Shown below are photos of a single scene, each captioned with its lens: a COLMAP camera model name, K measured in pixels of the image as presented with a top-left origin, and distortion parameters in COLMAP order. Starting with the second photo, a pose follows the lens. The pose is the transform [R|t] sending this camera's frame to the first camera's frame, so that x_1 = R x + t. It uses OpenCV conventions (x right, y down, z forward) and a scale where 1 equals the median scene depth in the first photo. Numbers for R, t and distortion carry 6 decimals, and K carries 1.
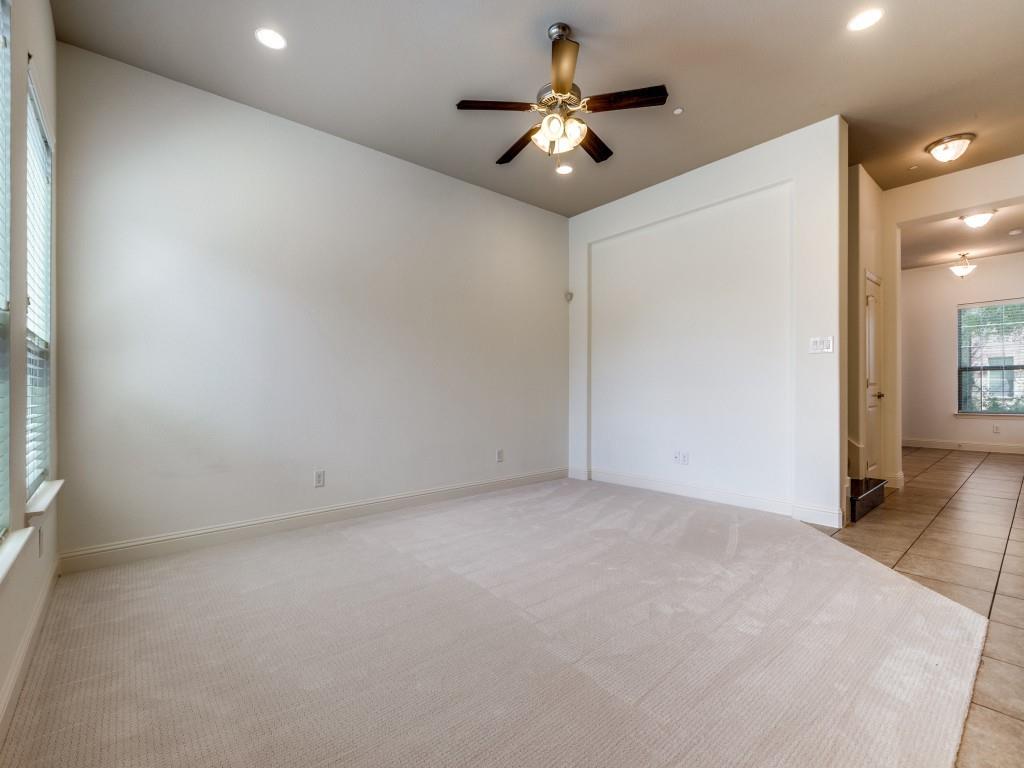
lens RADIAL K [[462.0, 0, 503.6], [0, 462.0, 384.2], [0, 0, 1]] dist [0.005749, -0.000377]
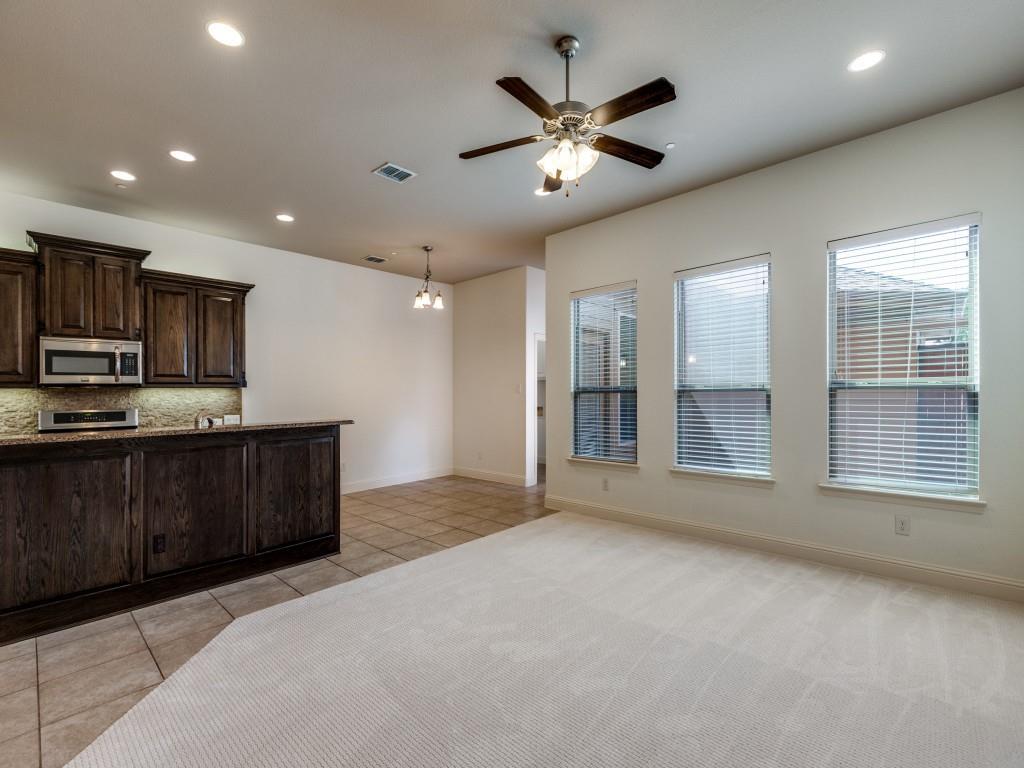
lens RADIAL K [[456.0, 0, 511.6], [0, 456.0, 396.3], [0, 0, 1]] dist [0.020537, -0.012352]
pose [[-0.993980, 0.022255, -0.107277, 0.190968], [0.022631, 0.999741, -0.002288, -0.046518], [0.107198, -0.004702, -0.994227, 1.131836]]
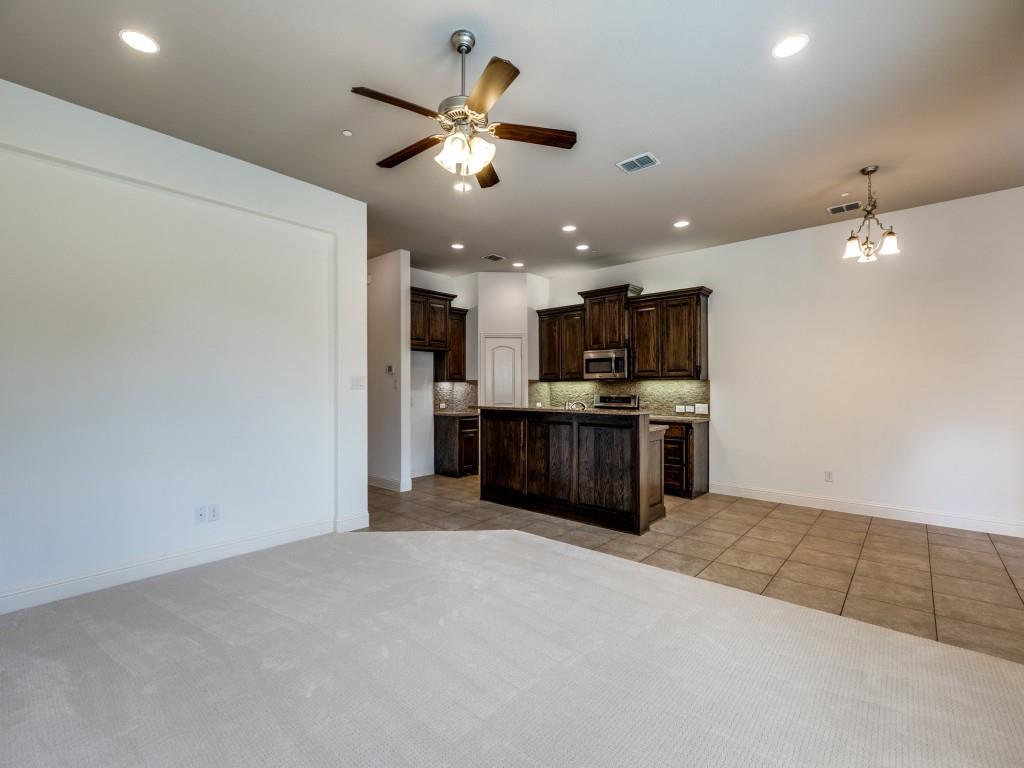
lens RADIAL K [[462.0, 0, 503.6], [0, 462.0, 384.2], [0, 0, 1]] dist [0.005749, -0.000377]
pose [[-0.141127, 0.014864, 0.989880, -0.470778], [-0.006578, 0.999851, -0.015951, -0.049463], [-0.989970, -0.008762, -0.141008, 0.640035]]
